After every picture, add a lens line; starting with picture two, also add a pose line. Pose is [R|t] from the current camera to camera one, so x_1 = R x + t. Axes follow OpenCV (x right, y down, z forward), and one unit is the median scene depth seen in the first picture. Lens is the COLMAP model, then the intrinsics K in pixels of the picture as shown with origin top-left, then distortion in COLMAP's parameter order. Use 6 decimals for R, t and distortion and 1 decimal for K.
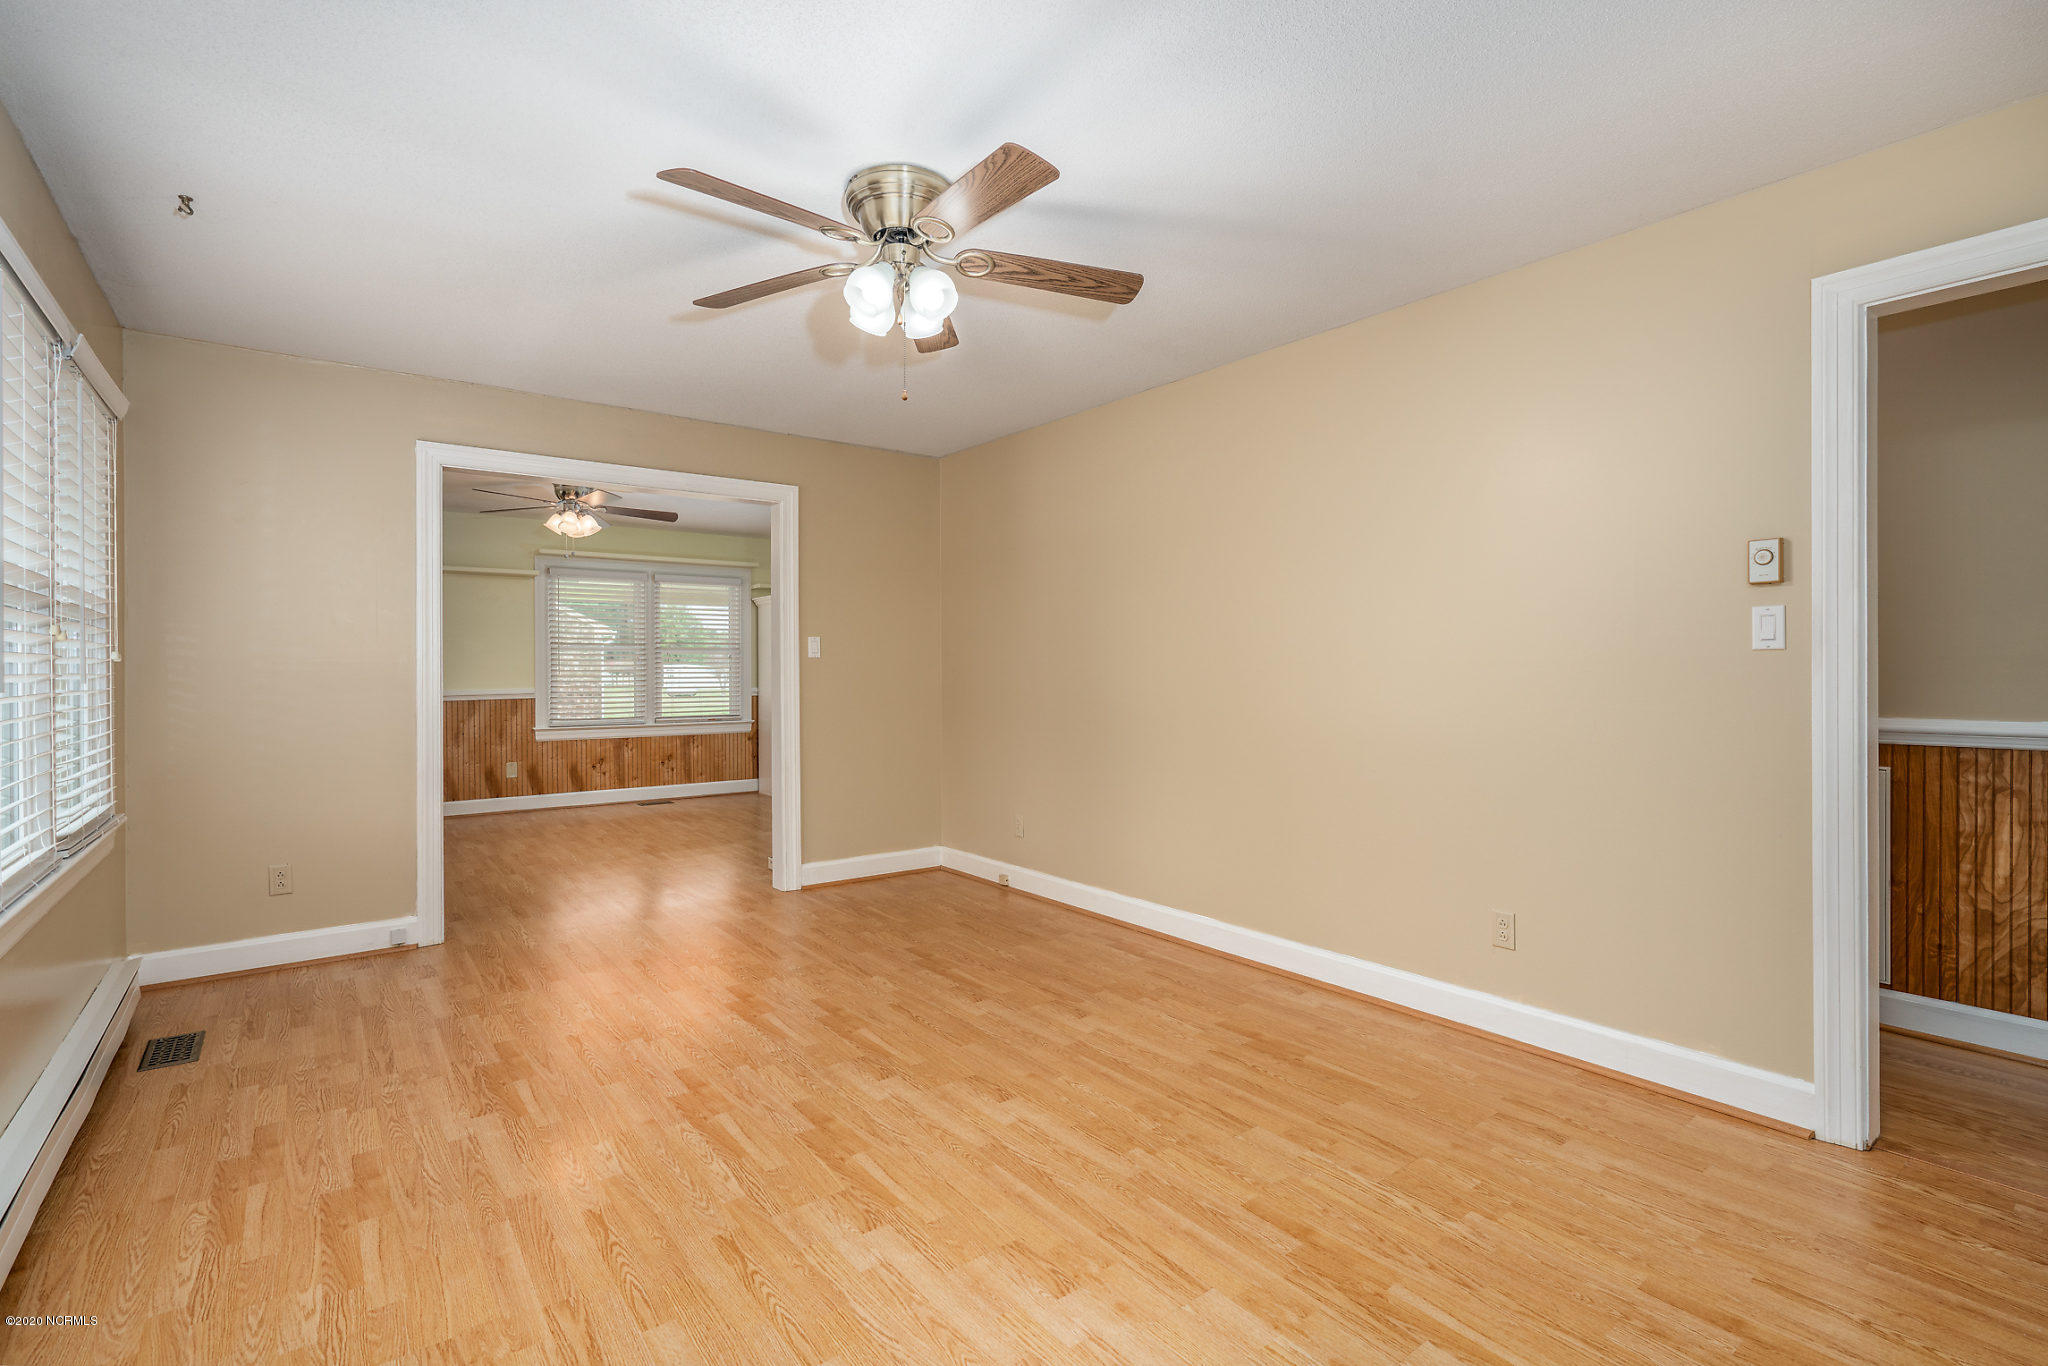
lens RADIAL K [[946.5, 0, 1024.0], [0, 946.5, 683.0], [0, 0, 1]] dist [-0.004519, 0.000006]
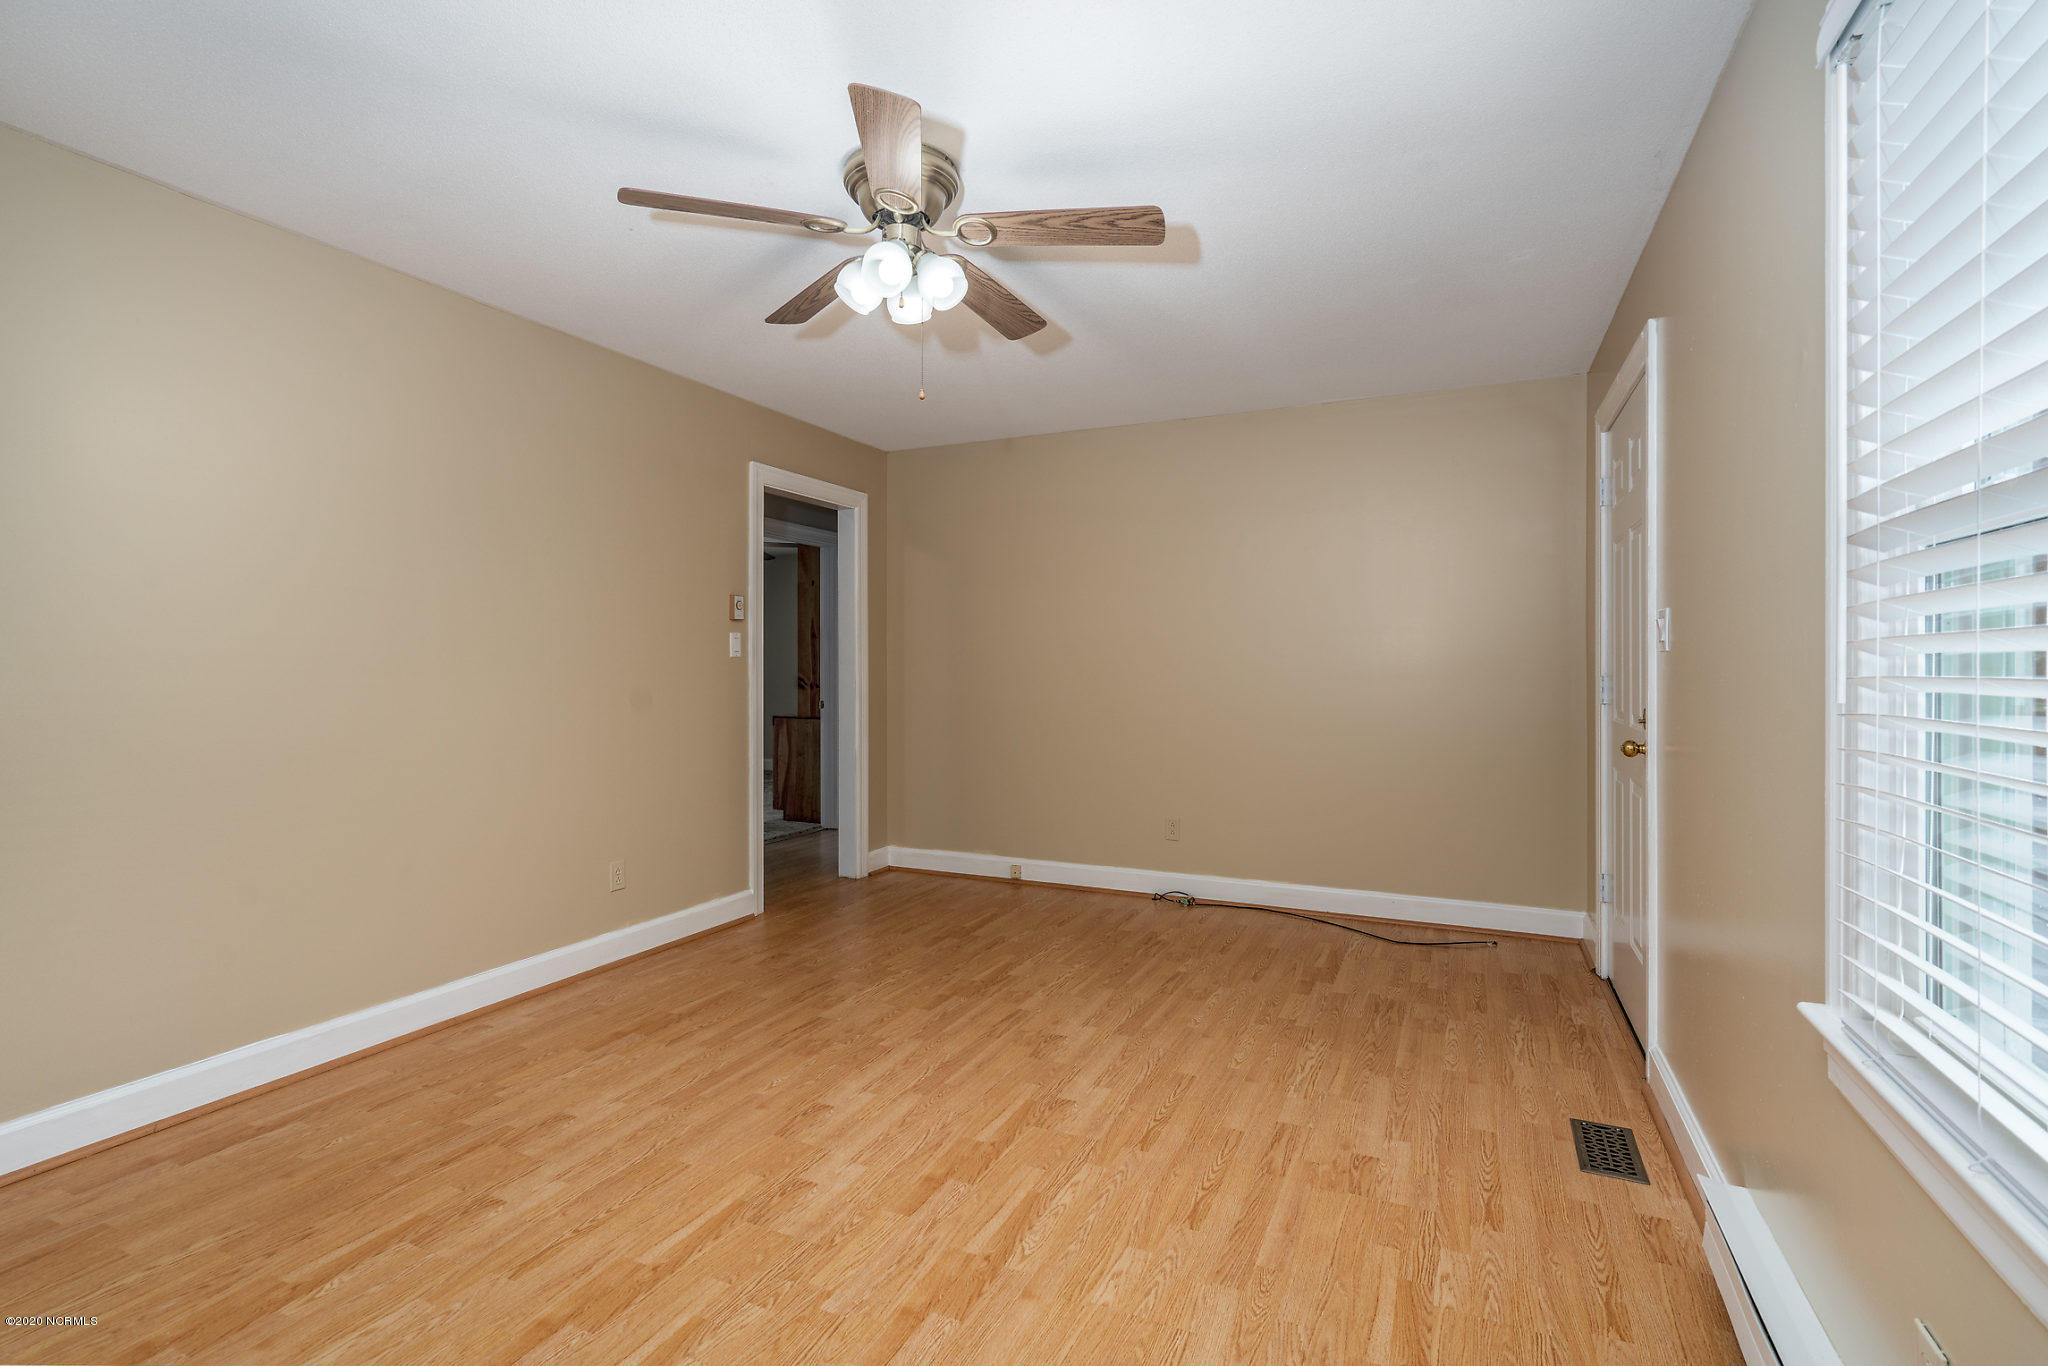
lens RADIAL K [[929.9, 0, 1031.7], [0, 929.9, 659.7], [0, 0, 1]] dist [-0.011463, 0.000674]
pose [[-0.468625, 0.008504, 0.883356, -0.946940], [0.014898, 0.999888, -0.001723, -0.017024], [-0.883272, 0.012353, -0.468699, 1.222547]]
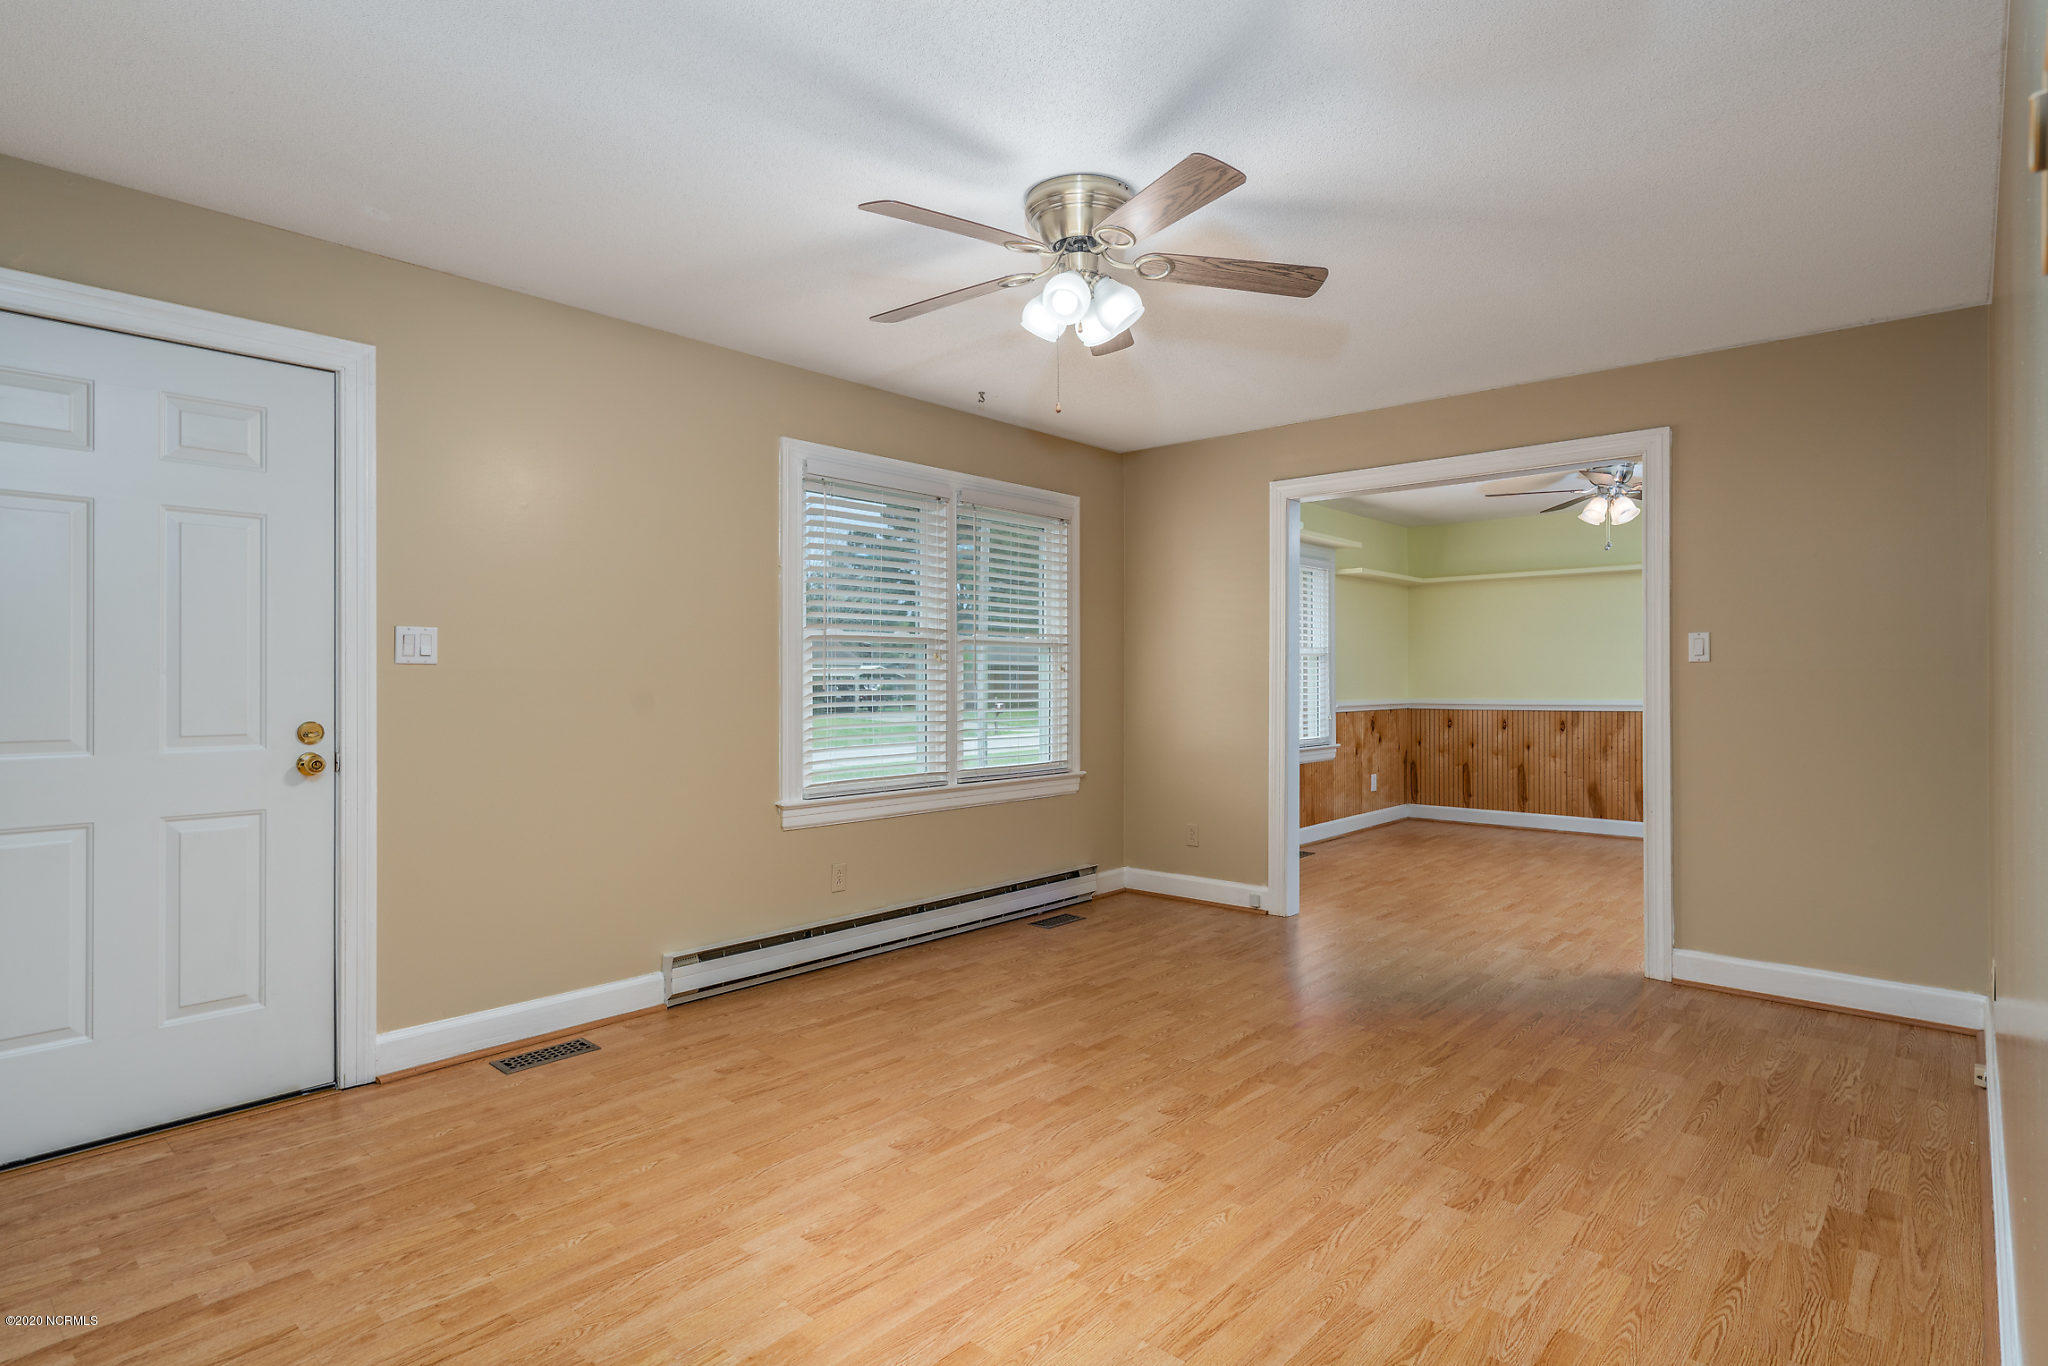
lens RADIAL K [[1059.3, 0, 1024.0], [0, 1059.3, 683.0], [0, 0, 1]] dist [0.000297, -0.000667]
pose [[0.177610, 0.007423, -0.984073, 0.880217], [-0.016273, 0.999857, 0.004605, -0.011890], [0.983966, 0.015196, 0.177706, 0.685183]]
